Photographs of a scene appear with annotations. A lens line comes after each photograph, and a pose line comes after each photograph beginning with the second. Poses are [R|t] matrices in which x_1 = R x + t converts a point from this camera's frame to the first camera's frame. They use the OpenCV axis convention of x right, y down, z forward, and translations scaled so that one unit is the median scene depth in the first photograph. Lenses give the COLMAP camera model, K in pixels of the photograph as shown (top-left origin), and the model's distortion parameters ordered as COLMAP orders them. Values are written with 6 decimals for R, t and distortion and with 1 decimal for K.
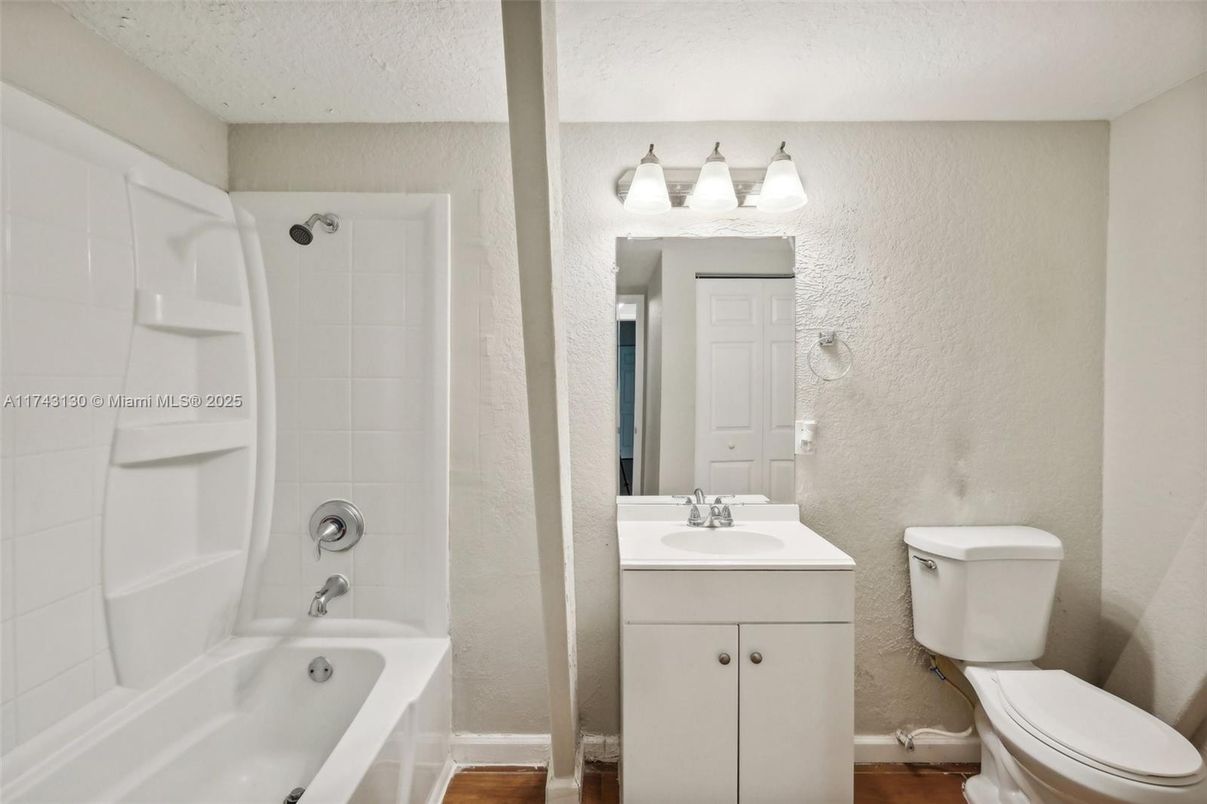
lens RADIAL K [[532.0, 0, 603.5], [0, 532.0, 390.8], [0, 0, 1]] dist [-0.003194, -0.000039]
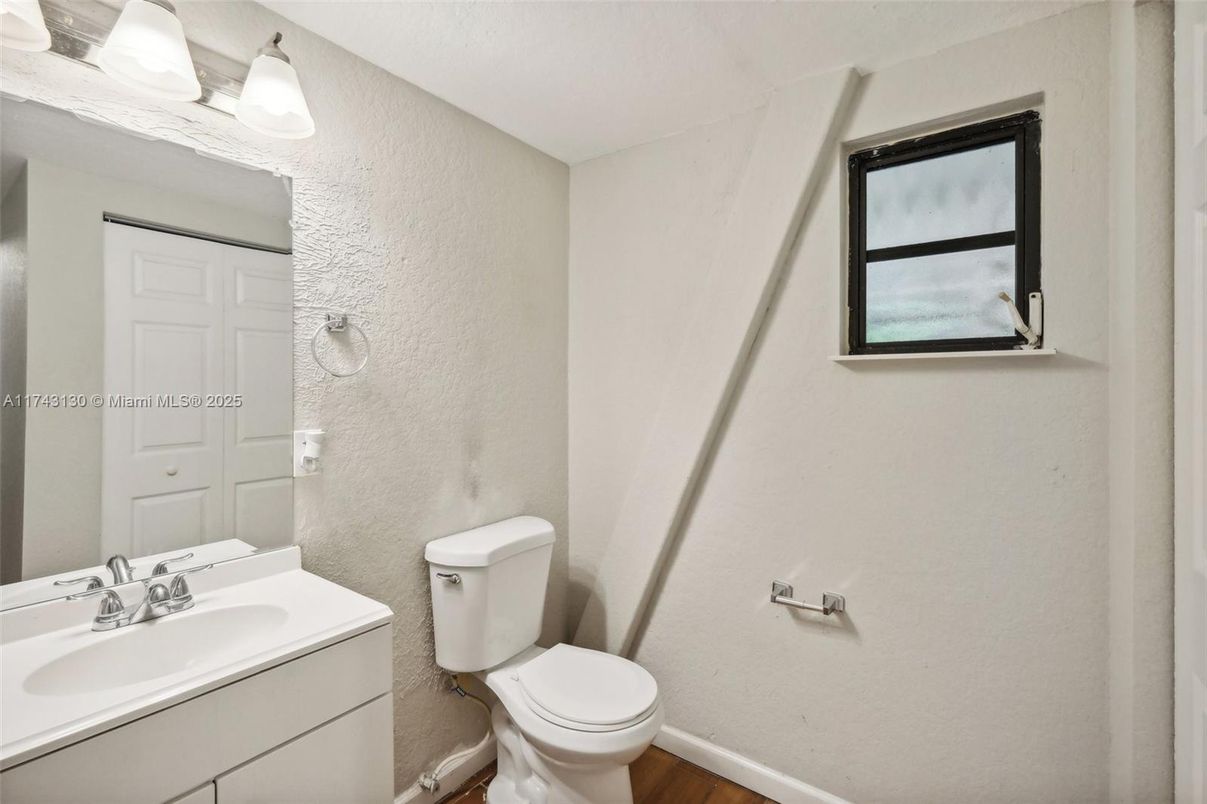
lens RADIAL K [[532.0, 0, 603.5], [0, 532.0, 390.8], [0, 0, 1]] dist [-0.003194, -0.000039]
pose [[0.589813, -0.002240, 0.807537, 0.024258], [0.004550, 0.999989, -0.000549, 0.003606], [-0.807527, 0.003998, 0.589817, 0.232423]]
